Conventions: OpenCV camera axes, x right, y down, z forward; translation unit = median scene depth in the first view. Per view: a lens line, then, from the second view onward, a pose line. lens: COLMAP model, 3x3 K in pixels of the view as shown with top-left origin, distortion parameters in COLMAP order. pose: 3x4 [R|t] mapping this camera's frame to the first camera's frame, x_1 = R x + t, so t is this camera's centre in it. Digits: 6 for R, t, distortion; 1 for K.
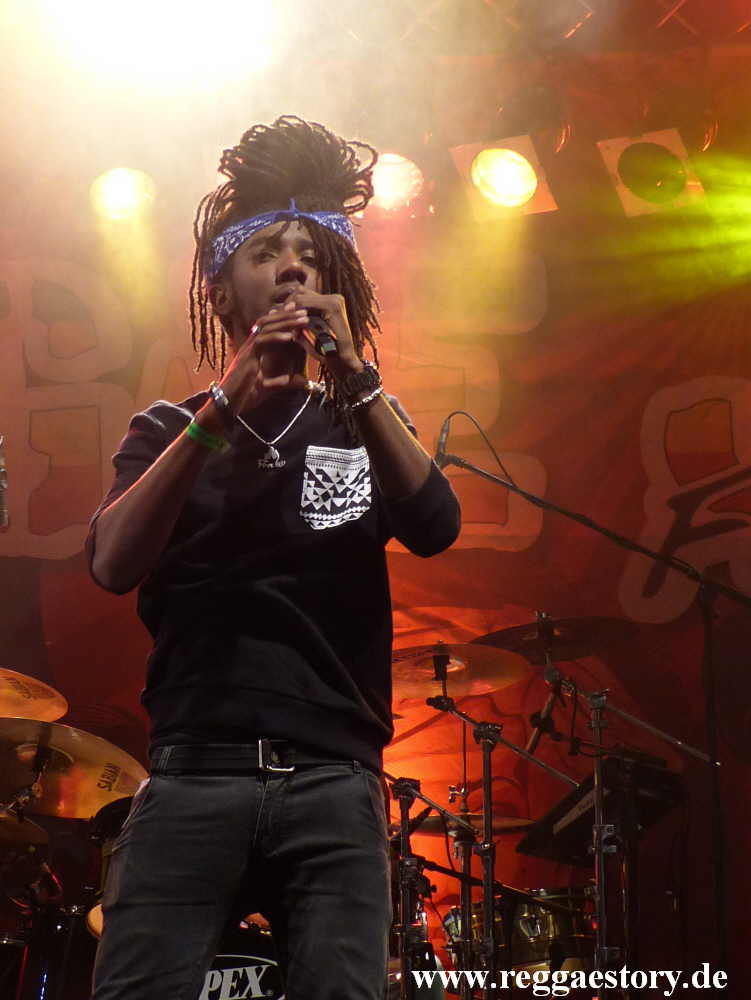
lens RADIAL K [[2136.6, 0, 379.5], [0, 2136.6, 507.9], [0, 0, 1]] dist [-0.215316, 0.000000]
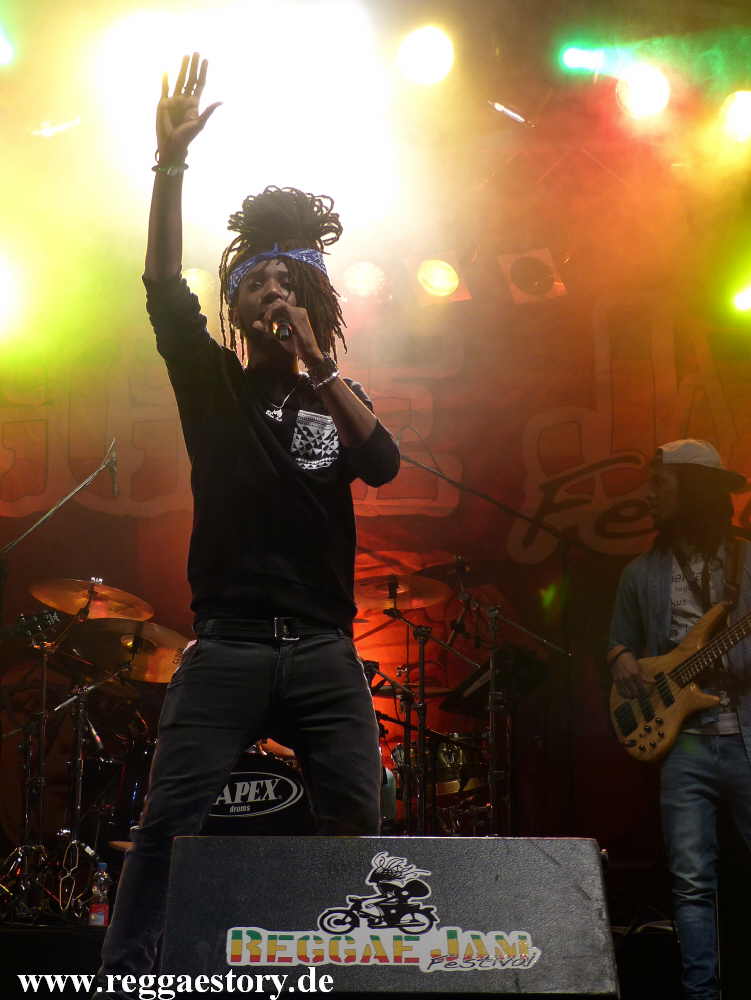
lens RADIAL K [[2136.6, 0, 372.6], [0, 2136.6, 493.7], [0, 0, 1]] dist [-0.215316, 0.000000]
pose [[0.999767, 0.015885, 0.014588, -0.010054], [-0.016273, 0.999506, 0.026892, -0.037537], [-0.014154, -0.027123, 0.999532, -0.562485]]
